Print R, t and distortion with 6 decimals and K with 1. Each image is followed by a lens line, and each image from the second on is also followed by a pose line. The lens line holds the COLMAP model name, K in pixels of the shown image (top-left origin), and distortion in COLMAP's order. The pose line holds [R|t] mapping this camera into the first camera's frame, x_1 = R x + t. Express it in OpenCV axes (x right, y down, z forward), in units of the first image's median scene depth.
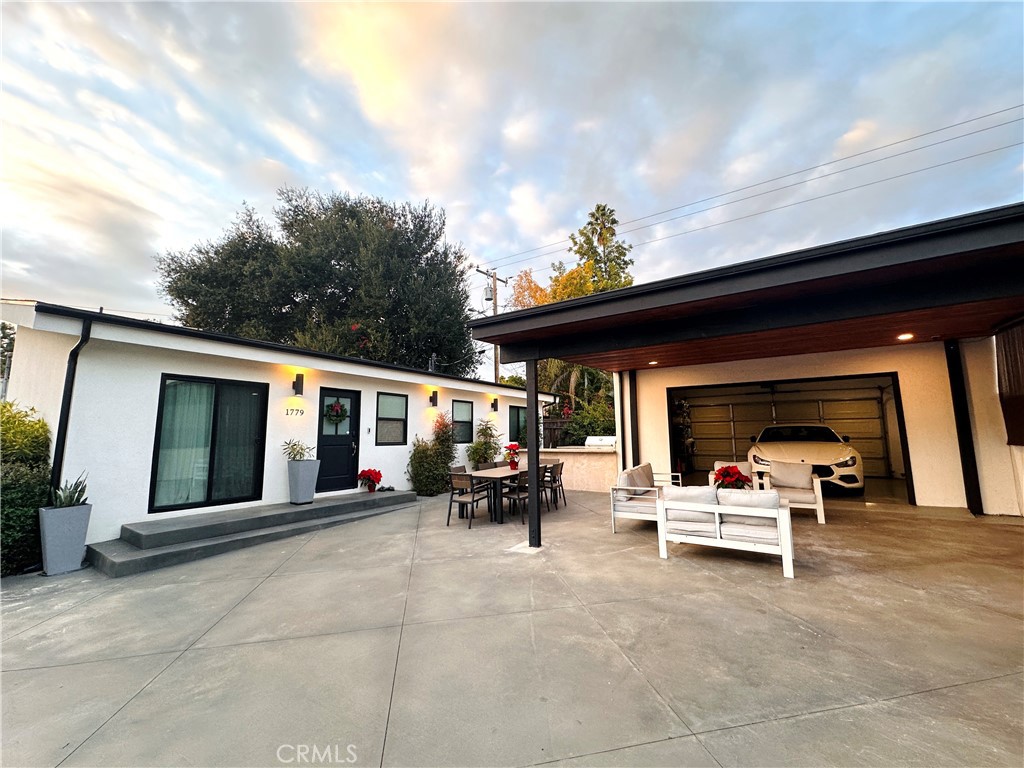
lens RADIAL K [[408.0, 0, 513.6], [0, 408.0, 385.3], [0, 0, 1]] dist [-0.004633, 0.002407]
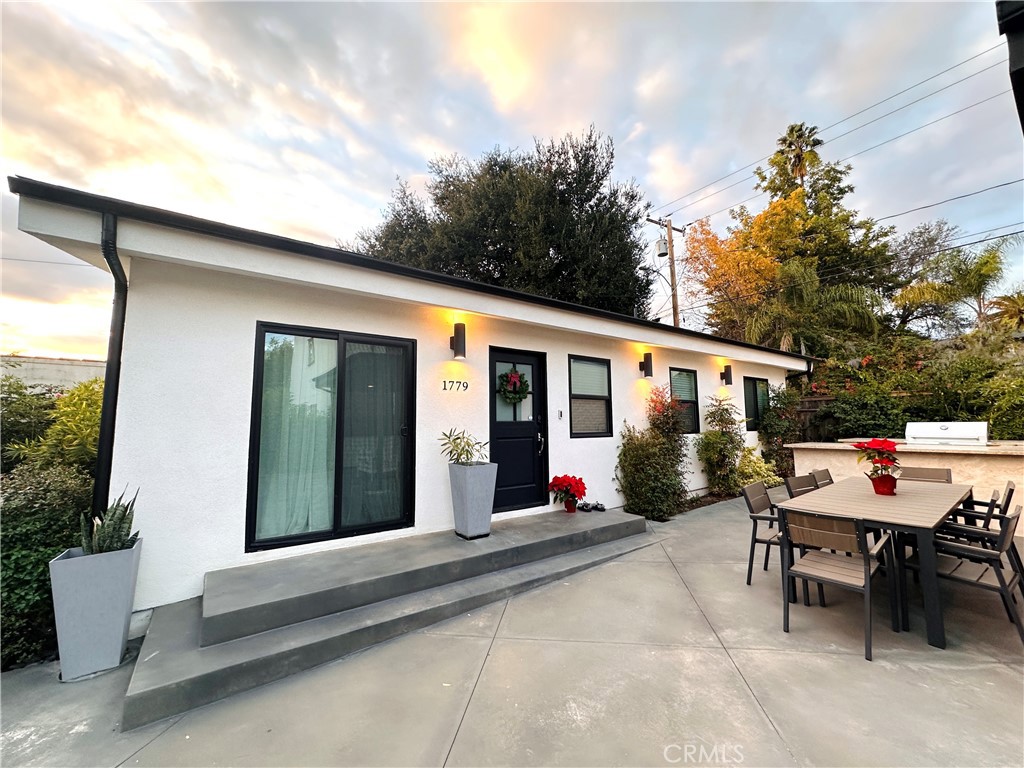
lens RADIAL K [[408.0, 0, 513.6], [0, 408.0, 385.3], [0, 0, 1]] dist [-0.004633, 0.002407]
pose [[0.937829, -0.035681, -0.345260, -0.183932], [0.046366, 0.998666, 0.022736, 0.043230], [0.343988, -0.037331, 0.938232, 0.344288]]
